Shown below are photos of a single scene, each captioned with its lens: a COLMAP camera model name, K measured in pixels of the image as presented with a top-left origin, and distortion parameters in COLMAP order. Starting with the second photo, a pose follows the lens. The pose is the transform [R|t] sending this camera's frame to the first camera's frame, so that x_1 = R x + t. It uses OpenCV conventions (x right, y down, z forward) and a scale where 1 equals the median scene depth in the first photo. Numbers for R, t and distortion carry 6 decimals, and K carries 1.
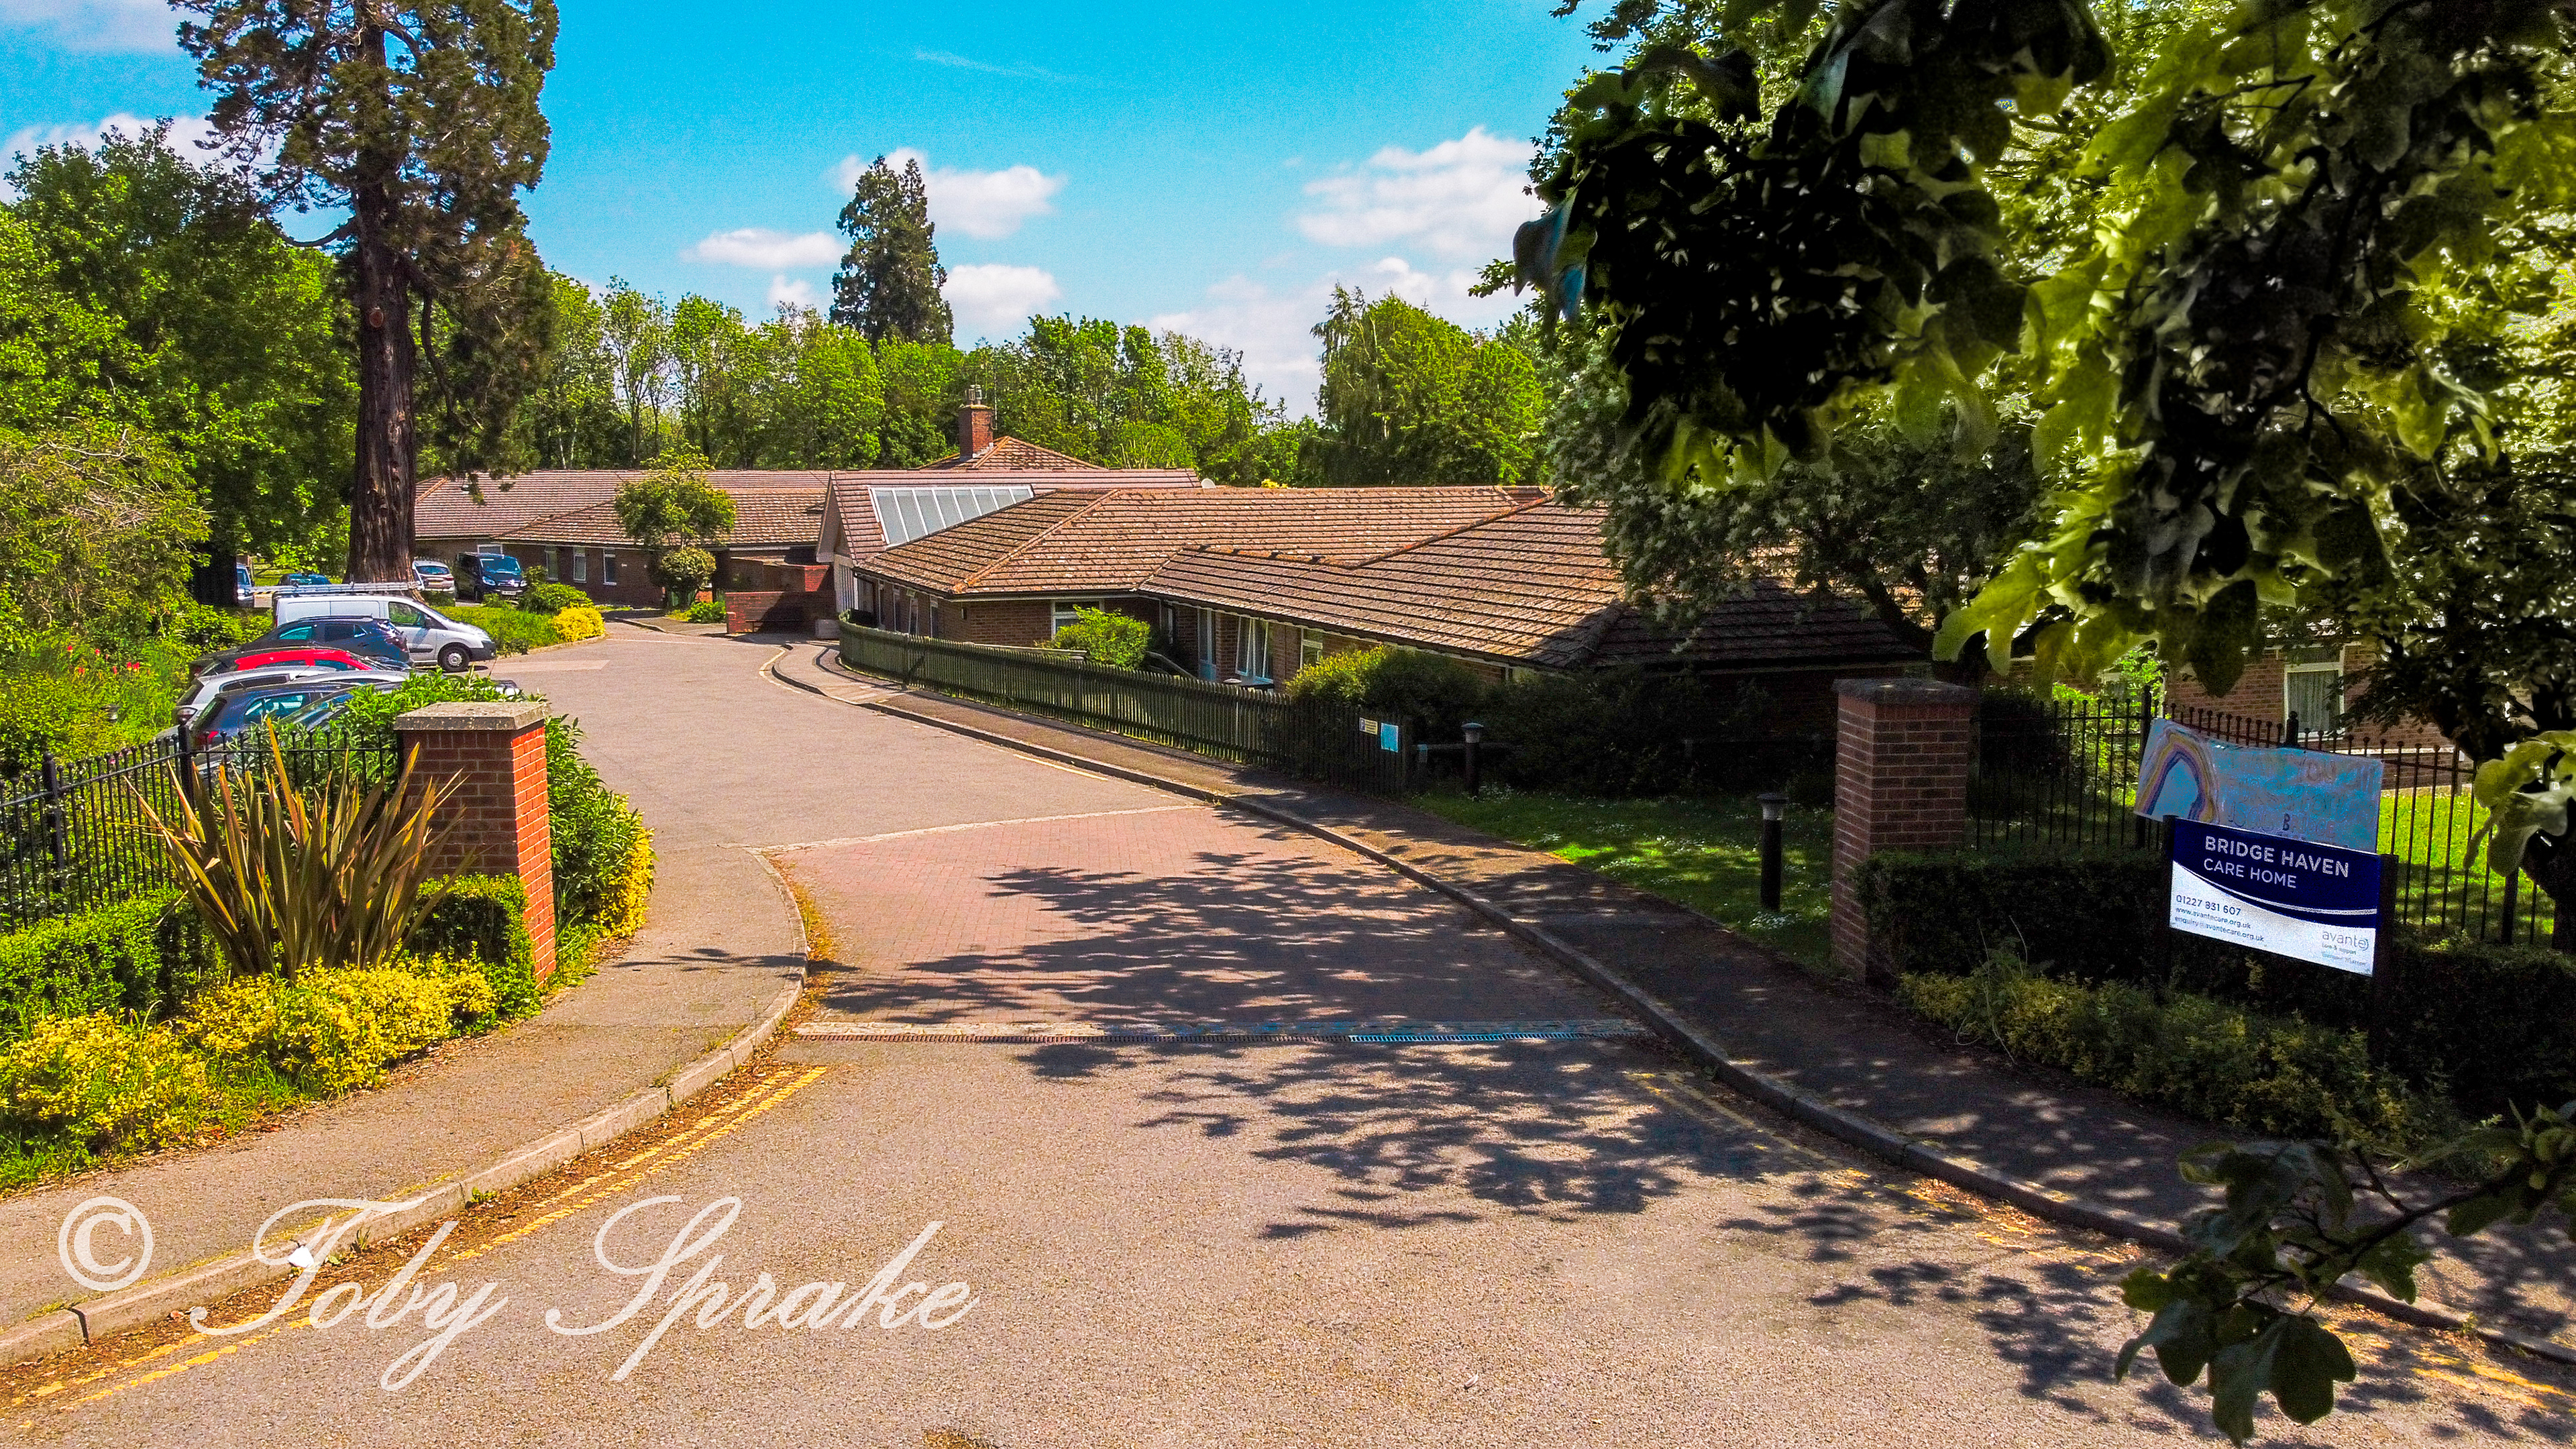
lens RADIAL K [[1959.5, 0, 1279.7], [0, 1959.5, 725.1], [0, 0, 1]] dist [-0.009750, 0.002433]
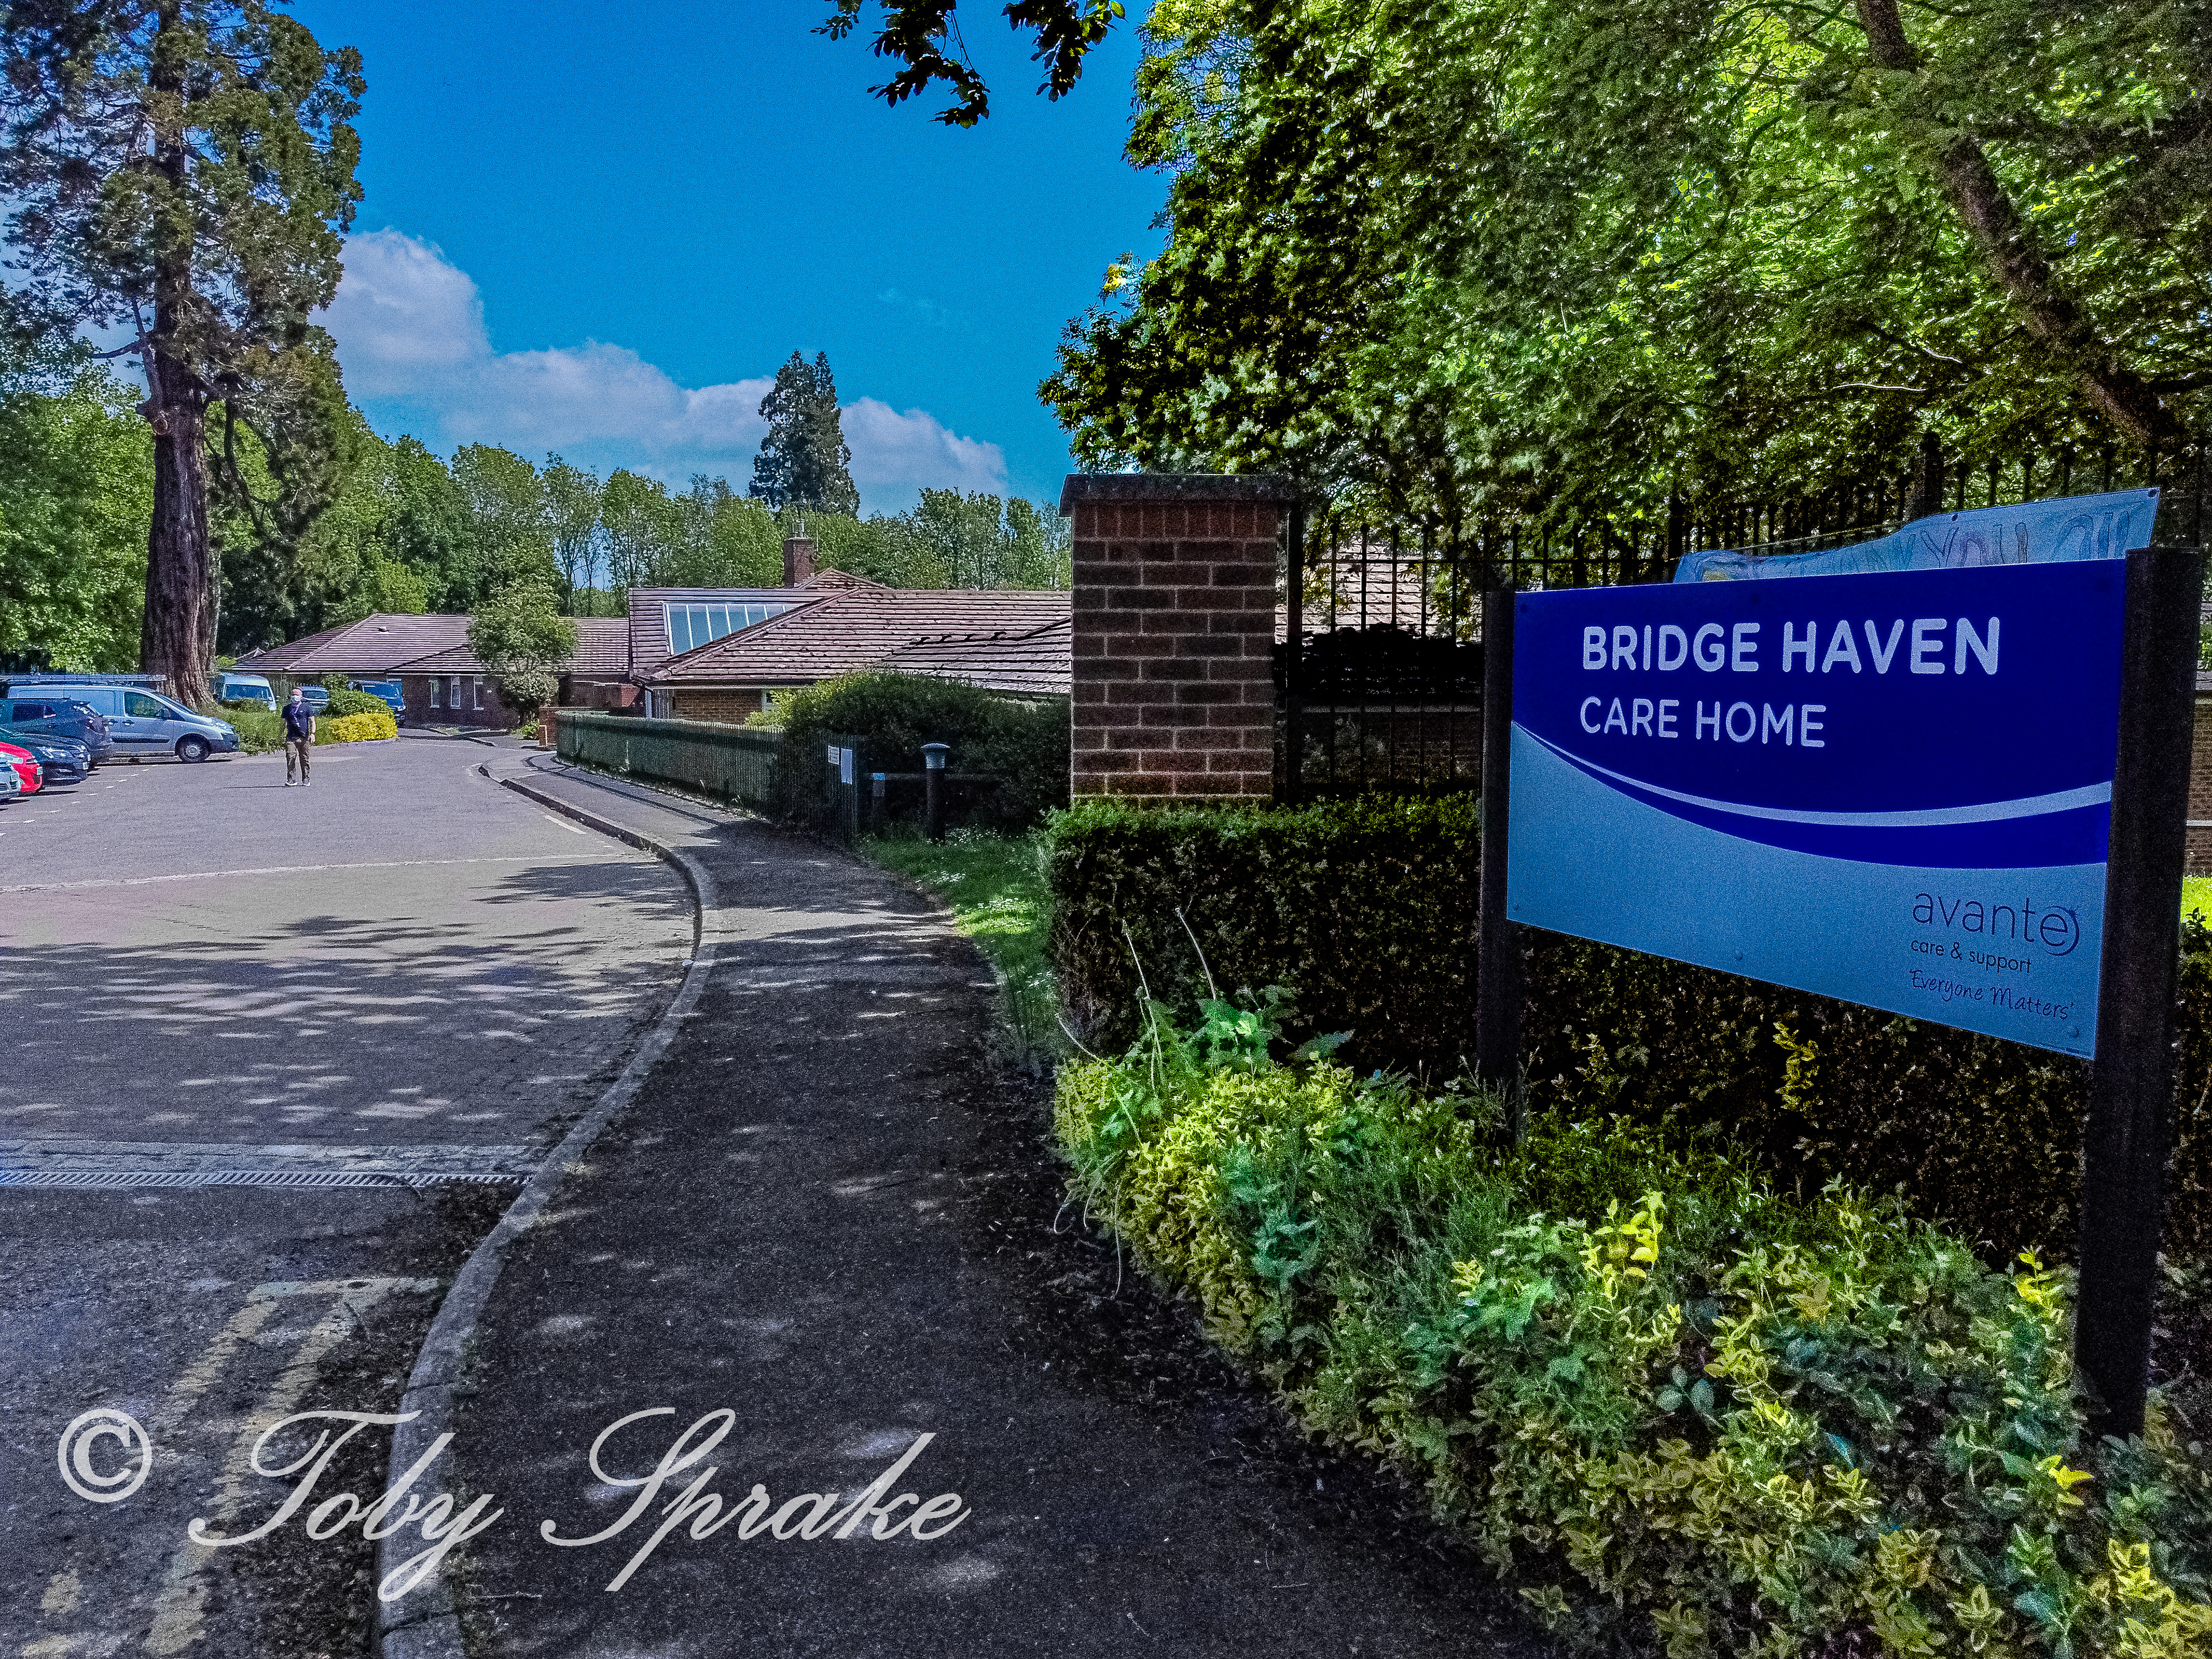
lens RADIAL K [[1682.7, 0, 1113.4], [0, 1682.7, 828.7], [0, 0, 1]] dist [-0.006671, -0.000622]
pose [[0.998847, 0.010419, -0.046873, 0.058064], [-0.011577, 0.999633, -0.024495, 0.013875], [0.046600, 0.025009, 0.998600, 0.101984]]
